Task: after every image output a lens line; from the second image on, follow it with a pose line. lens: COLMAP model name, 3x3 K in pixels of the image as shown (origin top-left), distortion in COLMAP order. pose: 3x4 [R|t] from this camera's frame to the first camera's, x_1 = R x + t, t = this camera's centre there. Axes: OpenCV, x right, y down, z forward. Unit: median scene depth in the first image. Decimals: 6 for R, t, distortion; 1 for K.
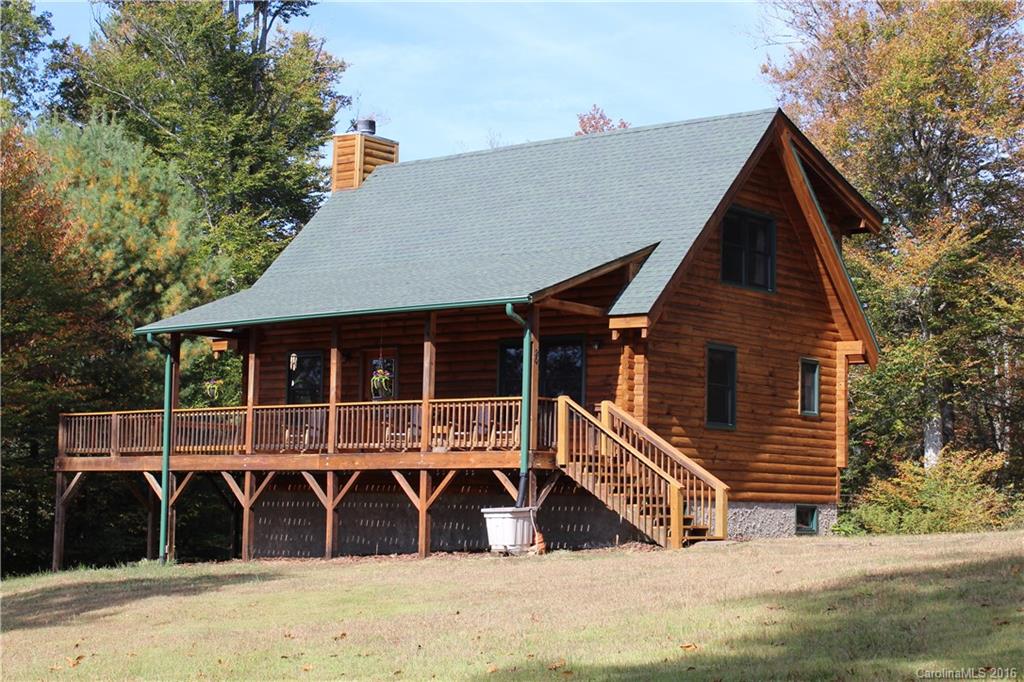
lens RADIAL K [[1765.1, 0, 513.9], [0, 1765.1, 342.8], [0, 0, 1]] dist [-0.028190, 0.000000]
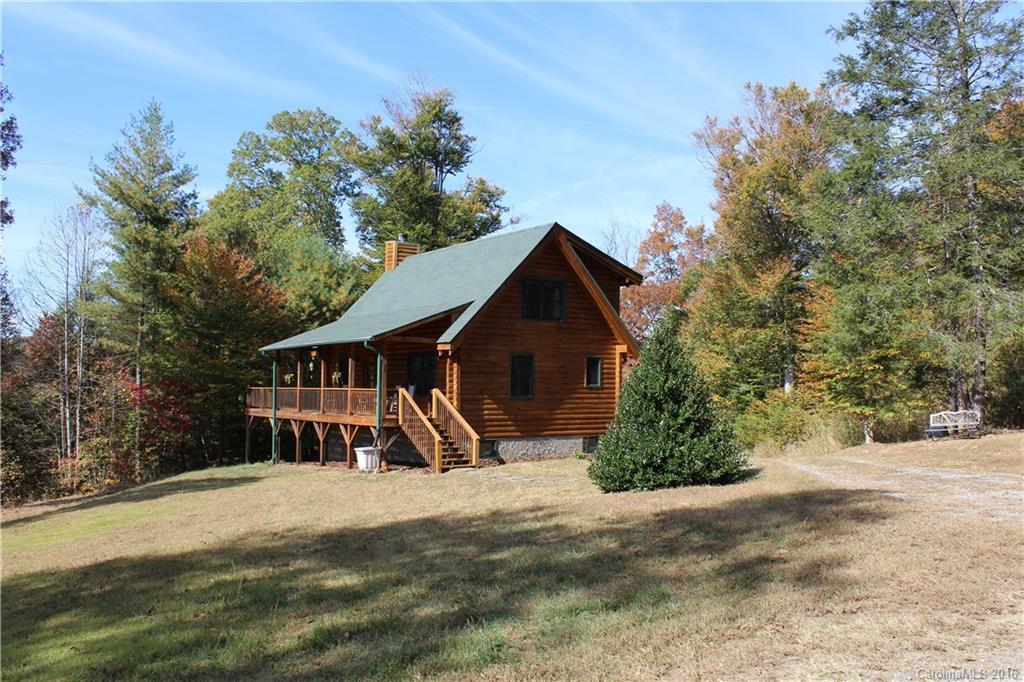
lens RADIAL K [[853.4, 0, 509.4], [0, 853.4, 337.9], [0, 0, 1]] dist [-0.164696, 0.138958]
pose [[0.968564, -0.024301, -0.247573, 0.325153], [0.032200, 0.999092, 0.027908, -0.040111], [0.246670, -0.035003, 0.968467, 0.130144]]
